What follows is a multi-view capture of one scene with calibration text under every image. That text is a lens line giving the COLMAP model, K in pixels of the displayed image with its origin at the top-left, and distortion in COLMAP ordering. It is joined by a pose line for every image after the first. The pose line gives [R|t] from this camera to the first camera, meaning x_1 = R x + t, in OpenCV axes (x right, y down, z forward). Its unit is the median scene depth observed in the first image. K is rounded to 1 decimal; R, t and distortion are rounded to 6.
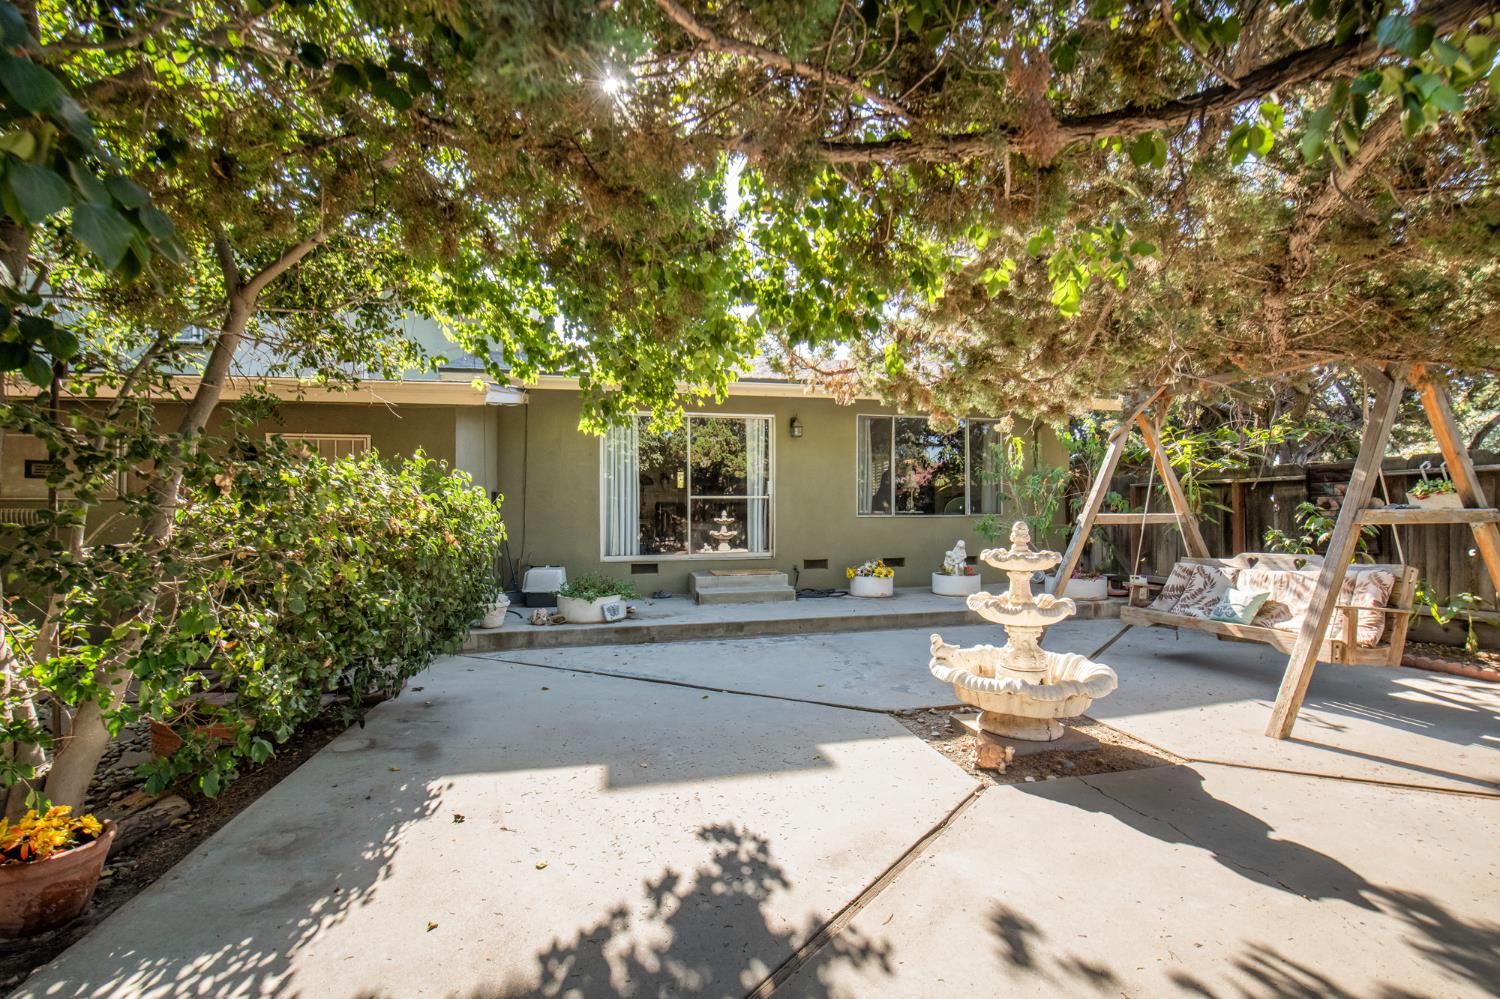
lens RADIAL K [[639.3, 0, 750.0], [0, 639.3, 499.5], [0, 0, 1]] dist [-0.003097, -0.001115]
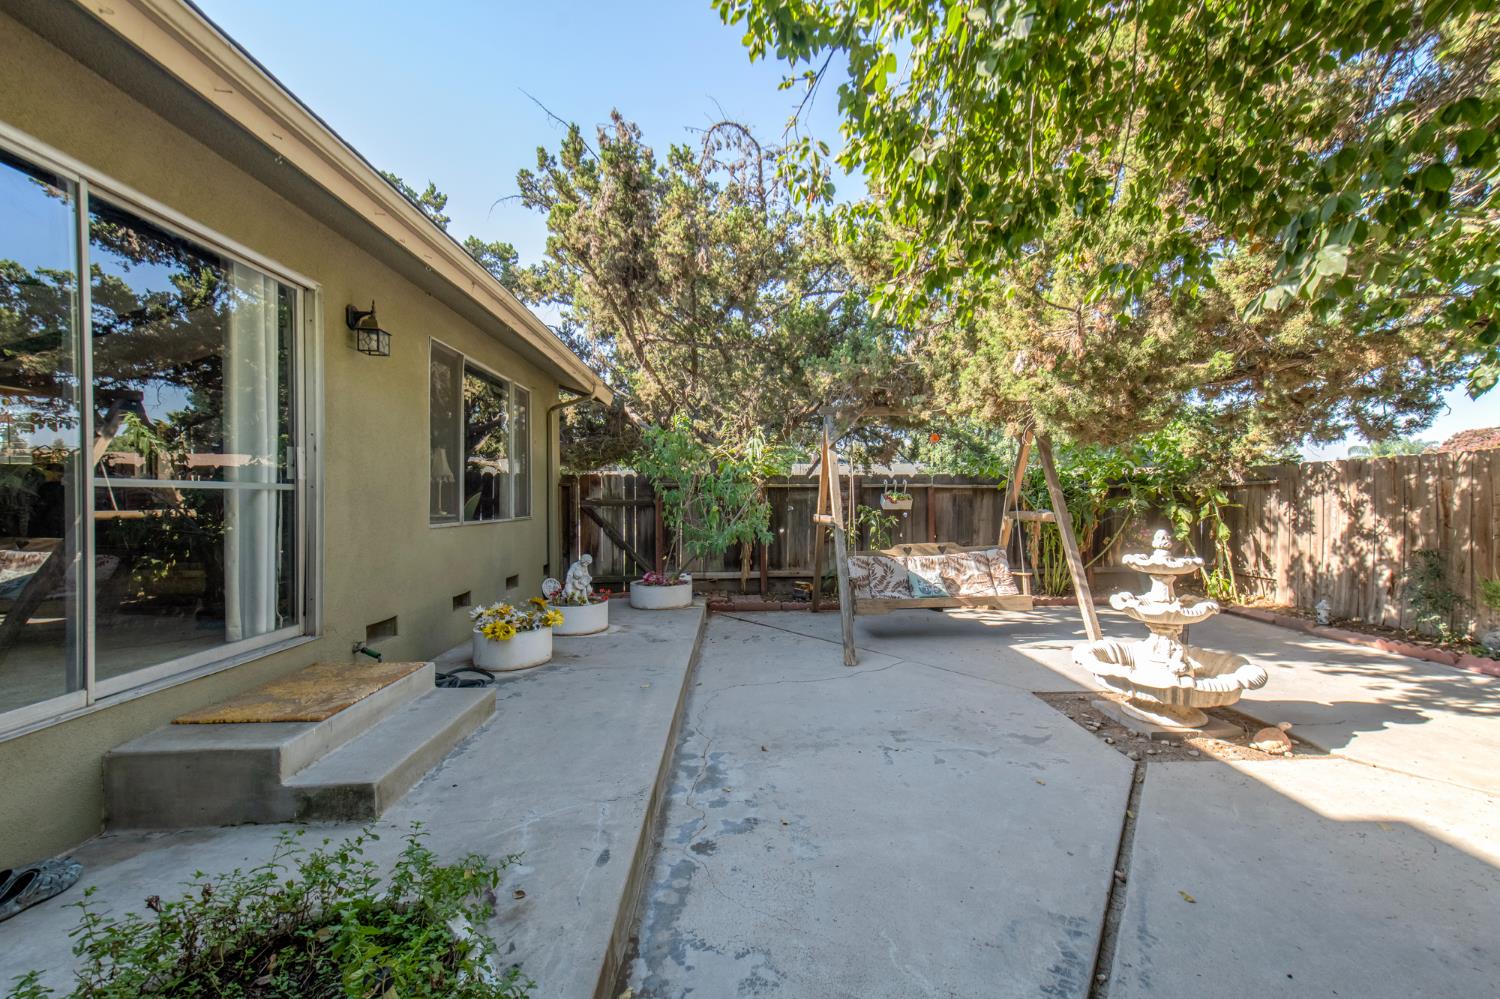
lens RADIAL K [[639.3, 0, 750.0], [0, 639.3, 499.5], [0, 0, 1]] dist [-0.003097, -0.001115]
pose [[0.182680, -0.003177, 0.983167, -0.778168], [-0.011511, 0.999919, 0.005370, -0.012014], [-0.983105, -0.012299, 0.182629, 1.499066]]
